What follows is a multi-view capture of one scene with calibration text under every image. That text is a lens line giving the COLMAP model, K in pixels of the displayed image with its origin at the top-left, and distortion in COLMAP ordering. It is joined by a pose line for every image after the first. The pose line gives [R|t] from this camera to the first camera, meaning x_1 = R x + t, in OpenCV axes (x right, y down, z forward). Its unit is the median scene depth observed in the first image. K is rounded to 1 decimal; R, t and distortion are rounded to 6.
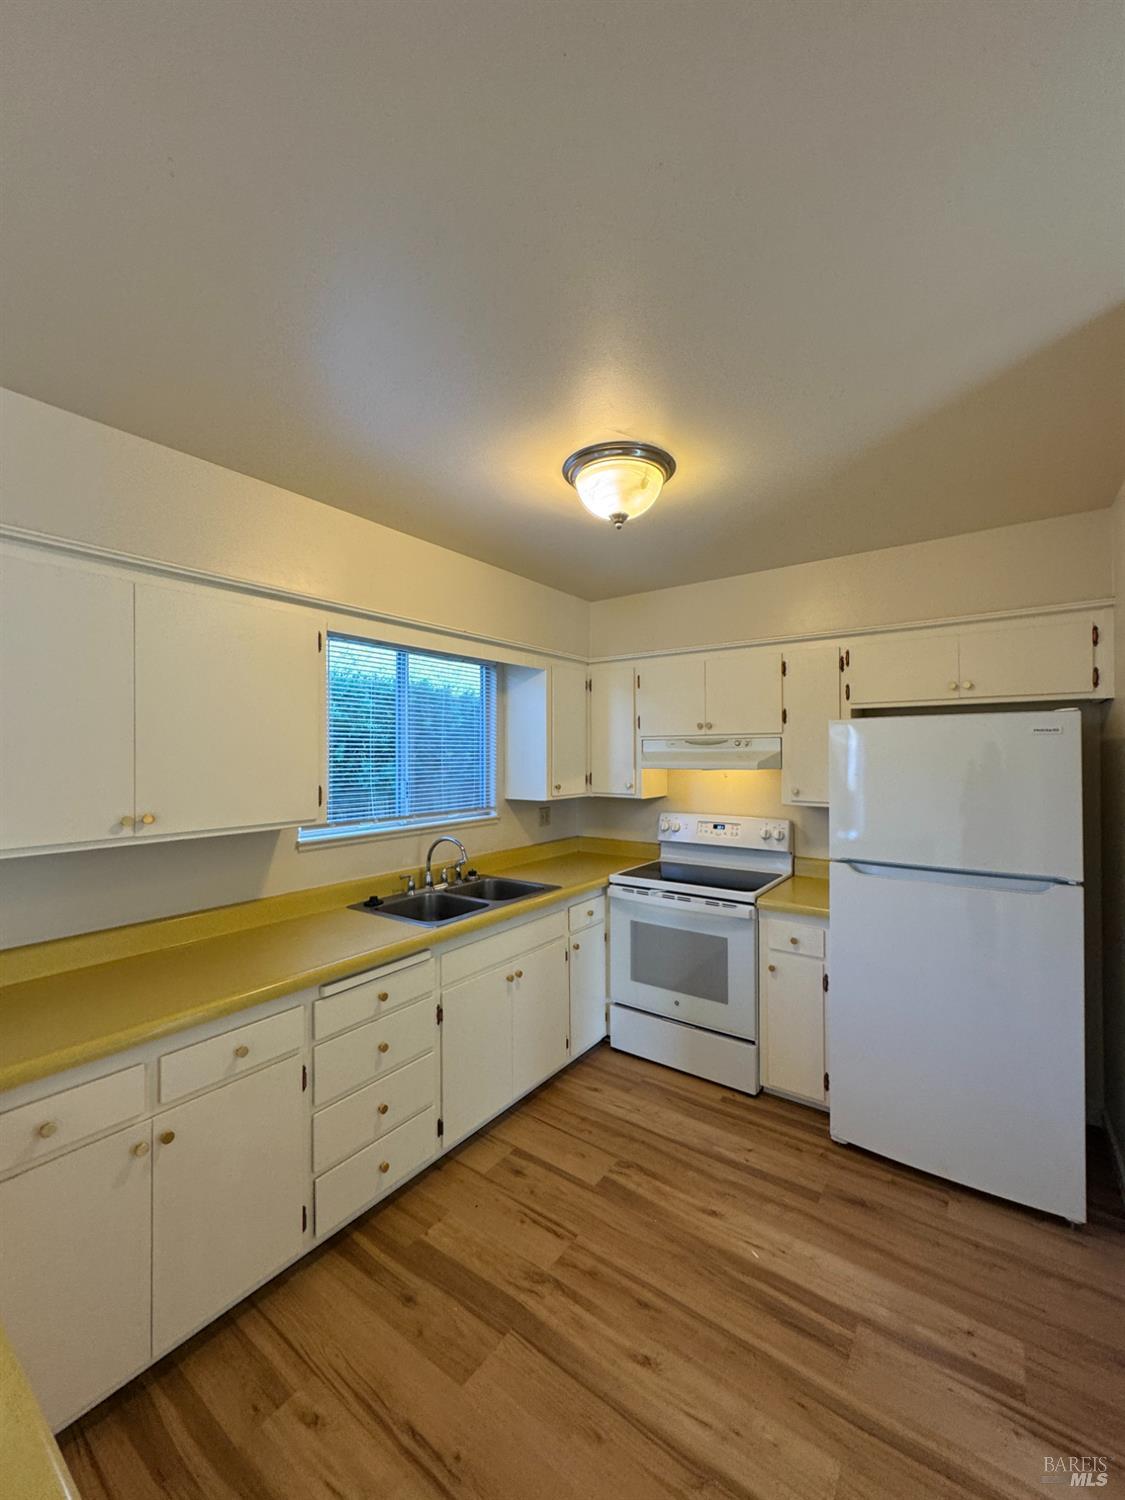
lens RADIAL K [[603.1, 0, 560.6], [0, 603.1, 752.5], [0, 0, 1]] dist [0.002853, 0.000688]
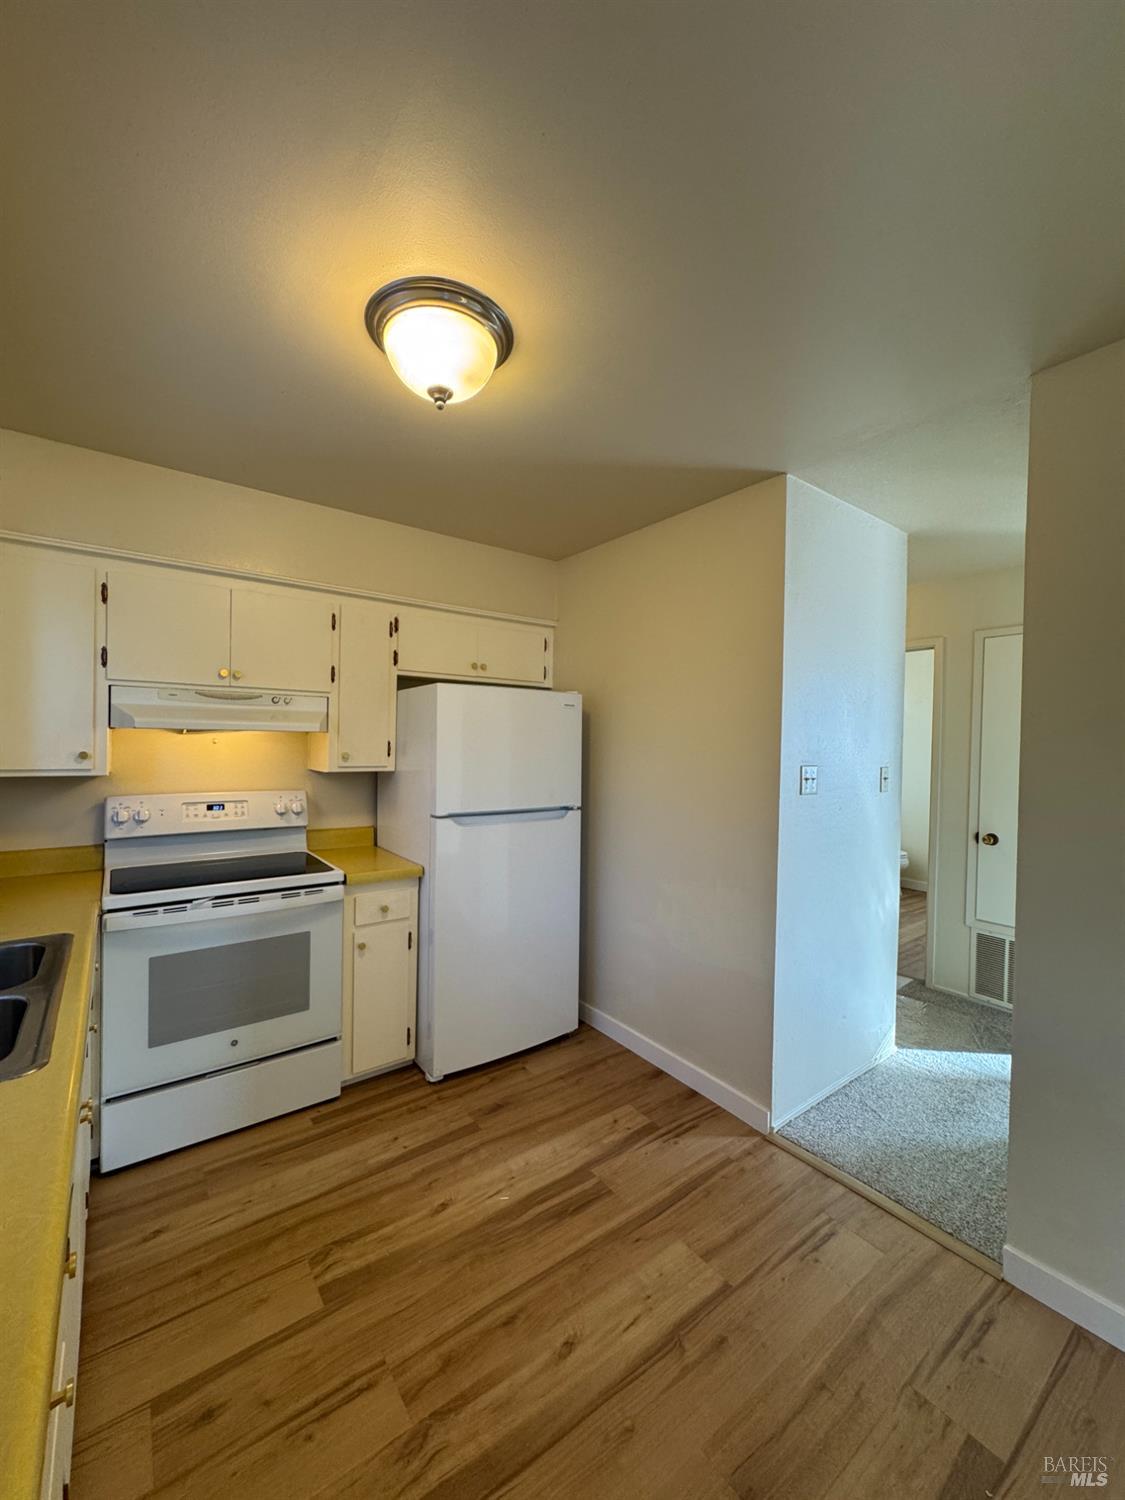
lens RADIAL K [[603.1, 0, 564.6], [0, 603.1, 750.7], [0, 0, 1]] dist [0.002853, 0.000688]
pose [[0.288026, -0.004745, 0.957611, -0.537271], [-0.020128, 0.999737, 0.011007, 0.051024], [-0.957411, -0.022445, 0.287854, 0.537399]]
